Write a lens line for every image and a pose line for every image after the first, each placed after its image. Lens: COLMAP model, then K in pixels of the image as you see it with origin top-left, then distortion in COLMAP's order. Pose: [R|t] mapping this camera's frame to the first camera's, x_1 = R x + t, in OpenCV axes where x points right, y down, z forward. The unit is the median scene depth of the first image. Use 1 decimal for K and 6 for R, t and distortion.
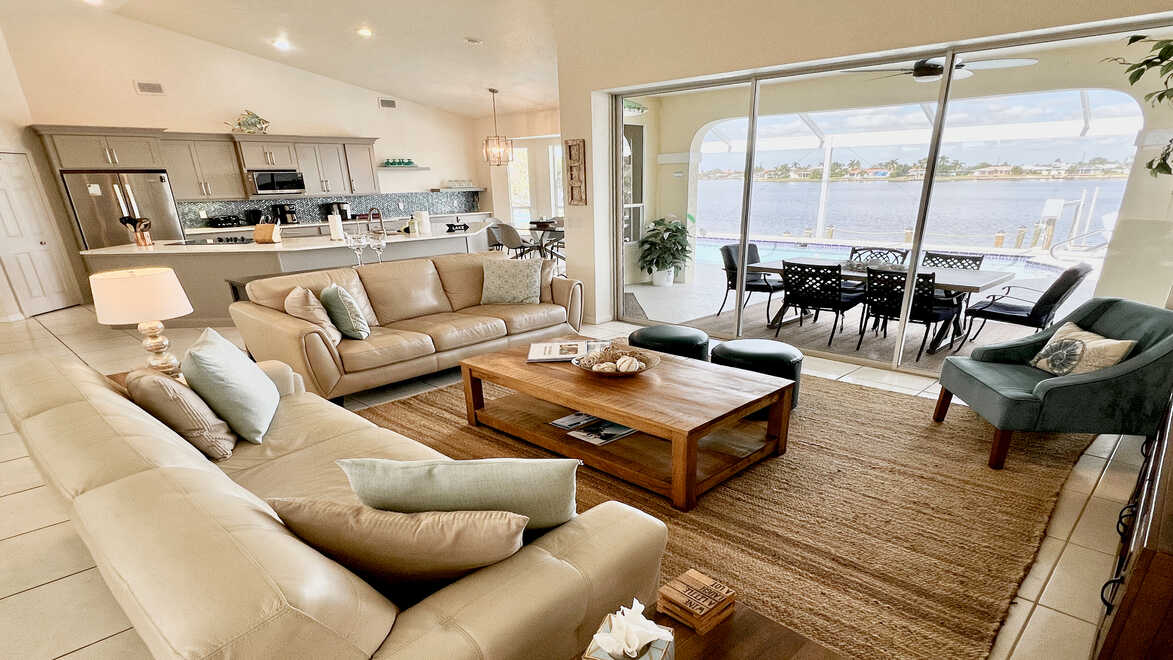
lens RADIAL K [[650.3, 0, 589.5], [0, 650.3, 369.5], [0, 0, 1]] dist [-0.003404, 0.000721]
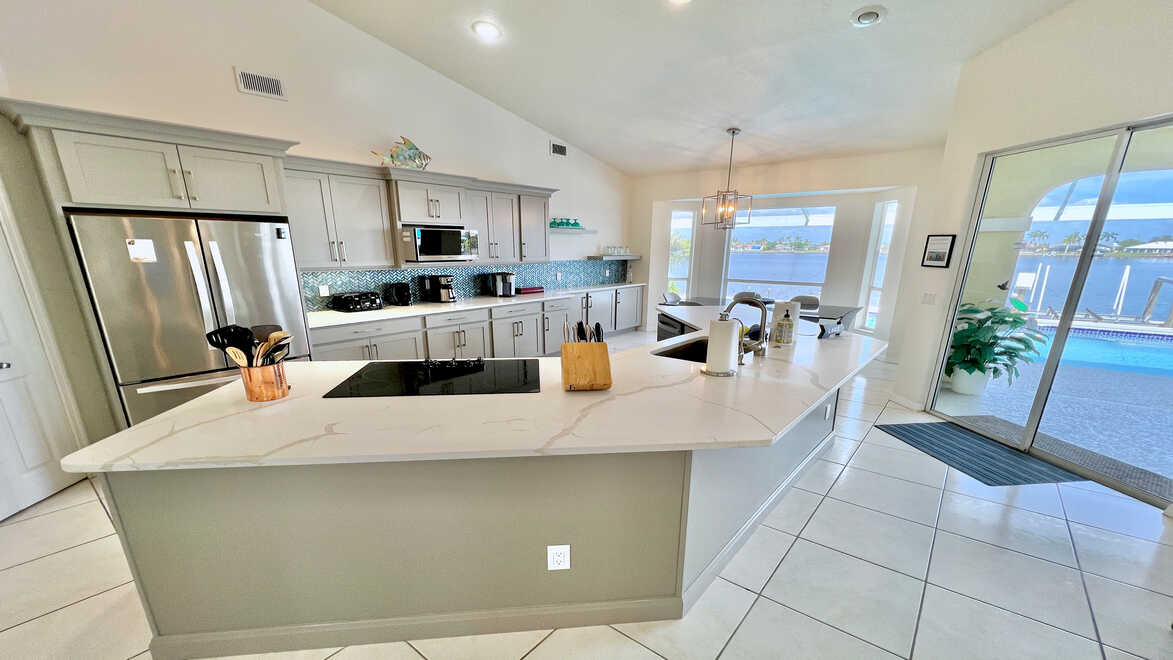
lens RADIAL K [[493.5, 0, 586.5], [0, 493.5, 330.0], [0, 0, 1]] dist [0.001341, -0.000018]
pose [[0.995985, 0.006242, 0.089306, -0.375849], [0.004425, 0.992914, -0.118755, -0.139459], [-0.089414, 0.118673, 0.988899, 0.494958]]
